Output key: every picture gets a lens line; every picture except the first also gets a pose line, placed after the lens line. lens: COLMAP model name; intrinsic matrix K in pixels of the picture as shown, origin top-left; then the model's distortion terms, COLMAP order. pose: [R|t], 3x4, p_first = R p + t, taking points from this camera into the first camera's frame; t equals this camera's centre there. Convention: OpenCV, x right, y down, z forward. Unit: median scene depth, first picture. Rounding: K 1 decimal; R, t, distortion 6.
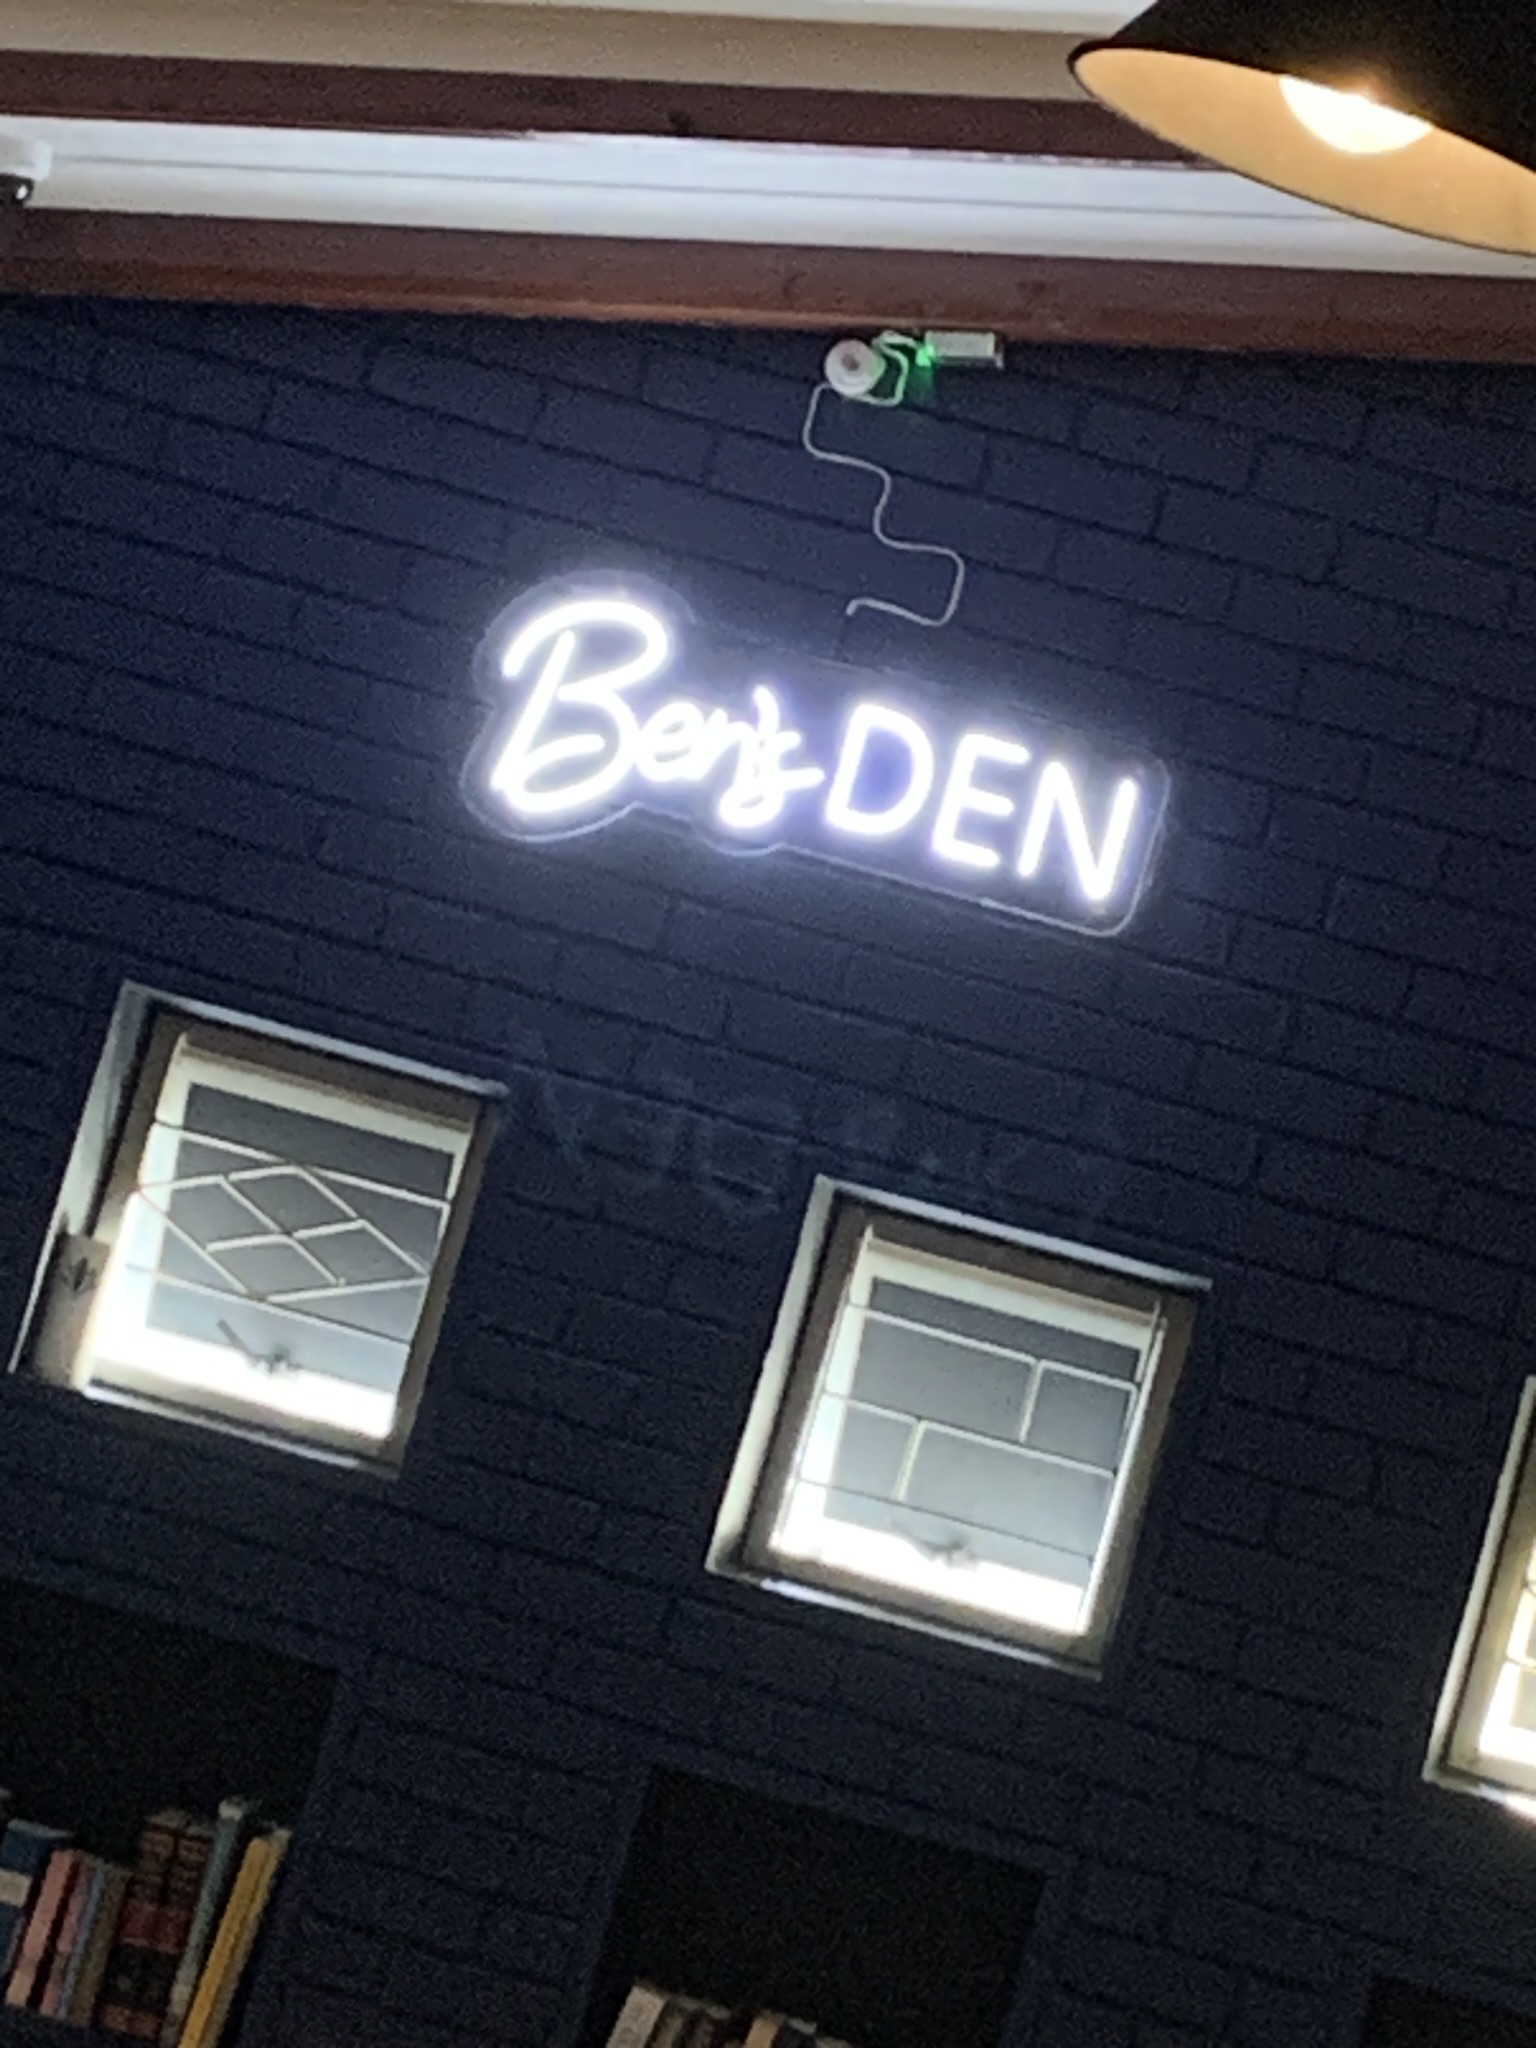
lens RADIAL K [[7748.7, 0, 768.0], [0, 7748.7, 1024.0], [0, 0, 1]] dist [0.045146, -0.040682]
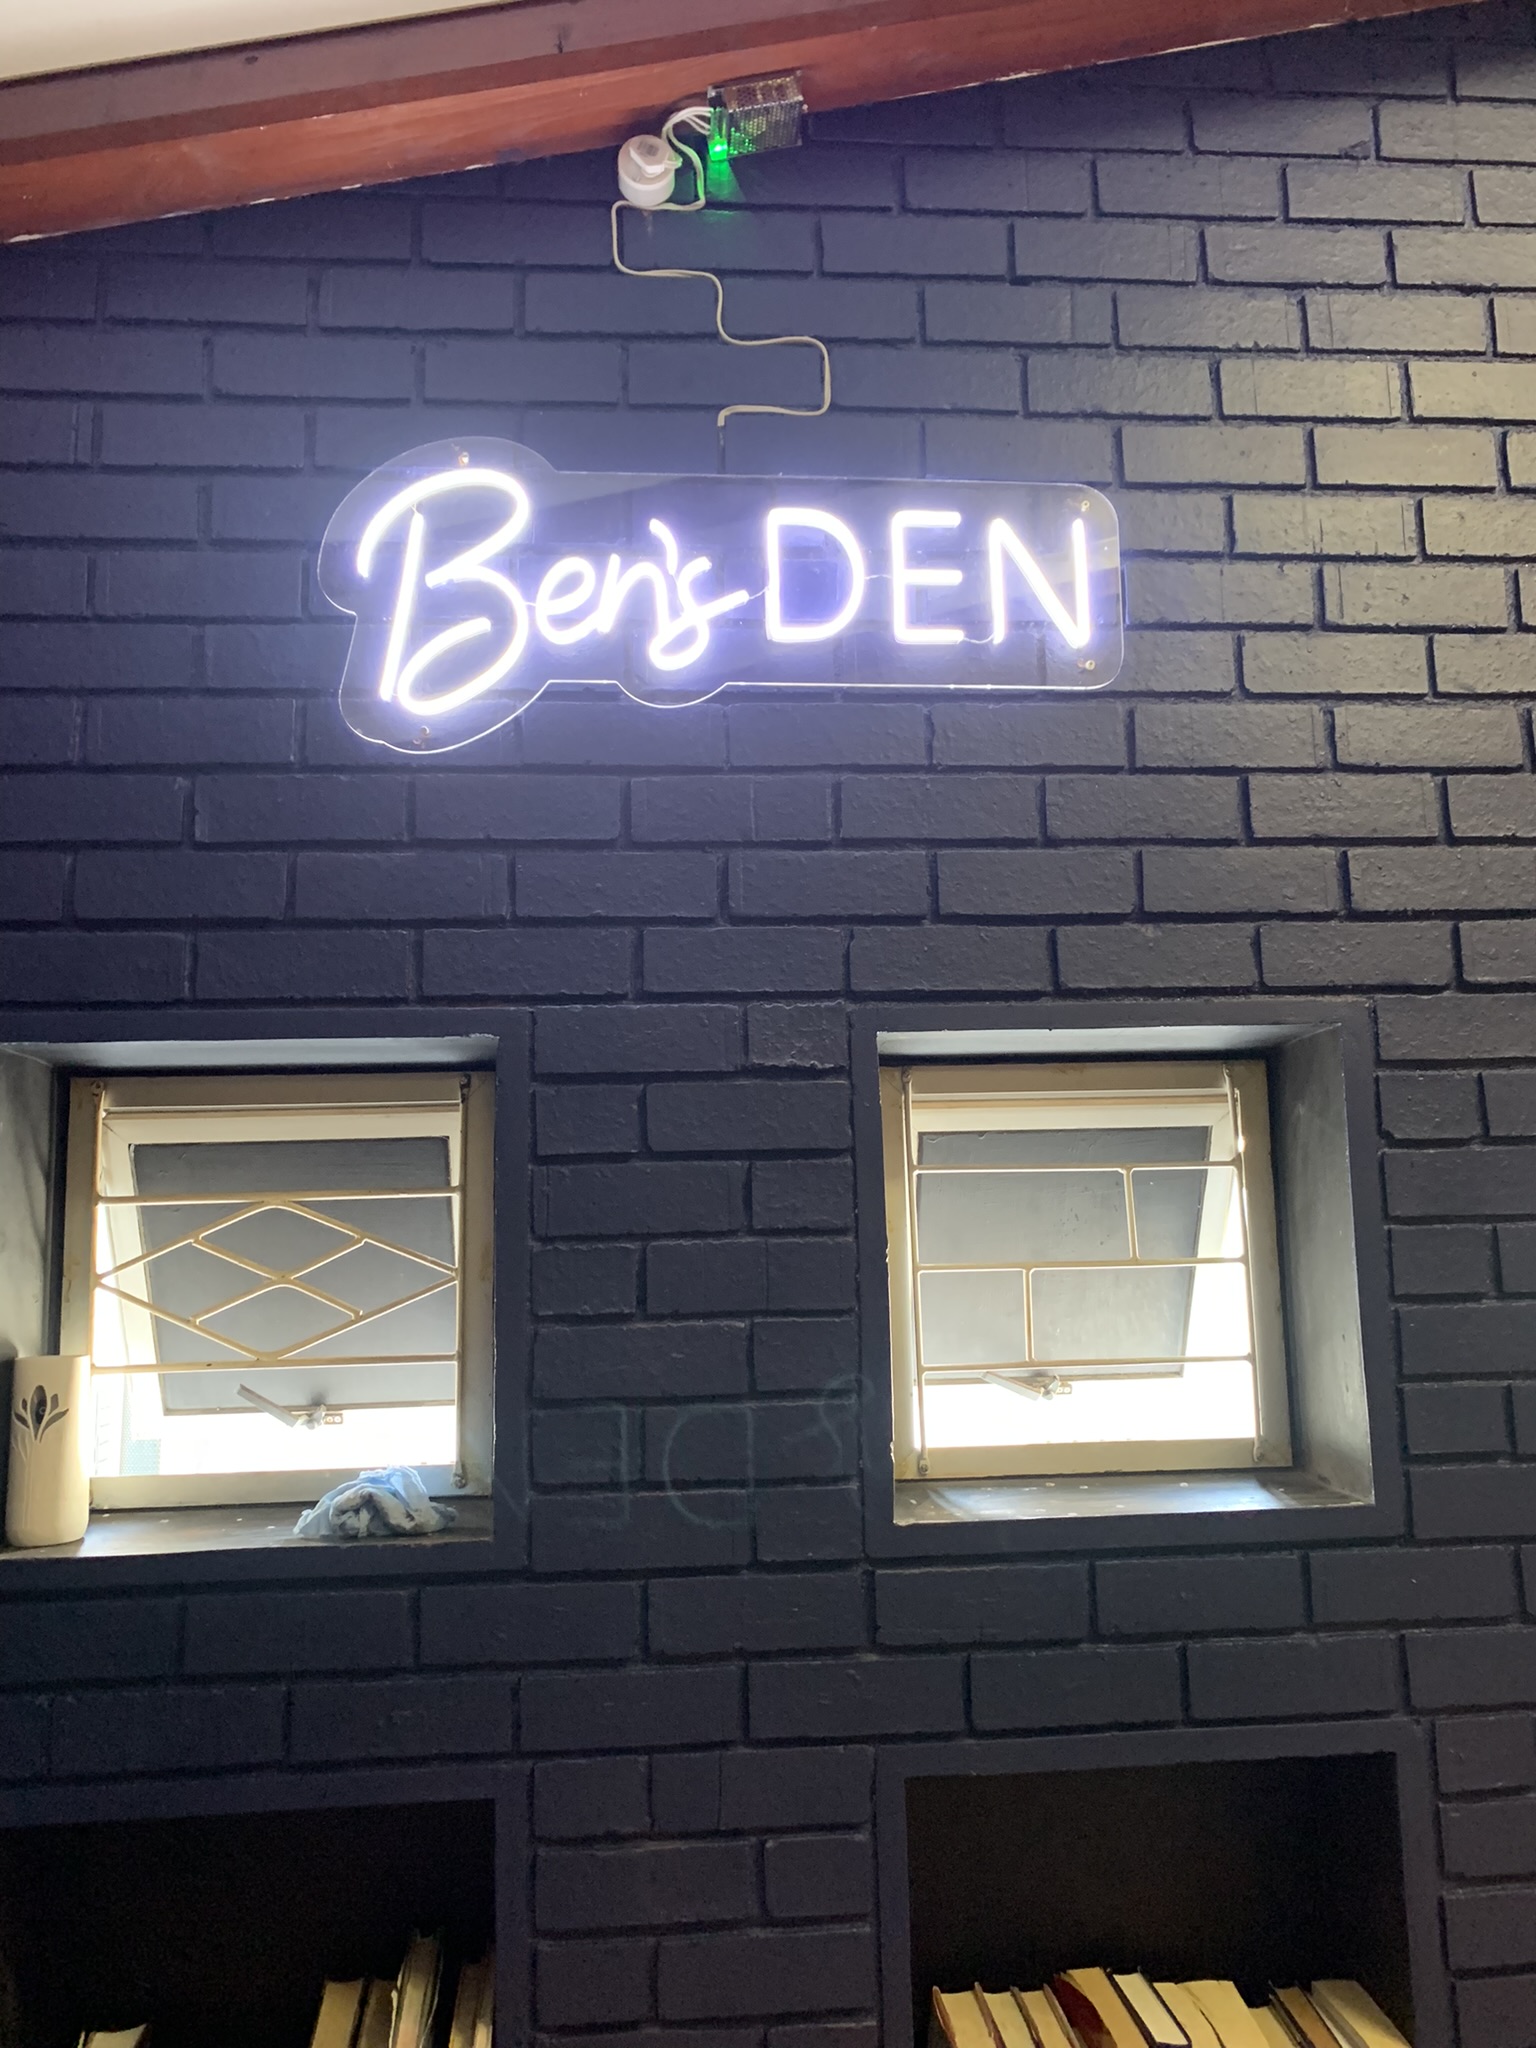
lens RADIAL K [[1738.7, 0, 765.7], [0, 1738.7, 996.2], [0, 0, 1]] dist [-0.003423, -0.001575]
pose [[0.940935, -0.268655, 0.206073, -0.043482], [0.278243, 0.960333, -0.018487, 0.015496], [-0.192932, 0.074733, 0.978362, 0.806396]]
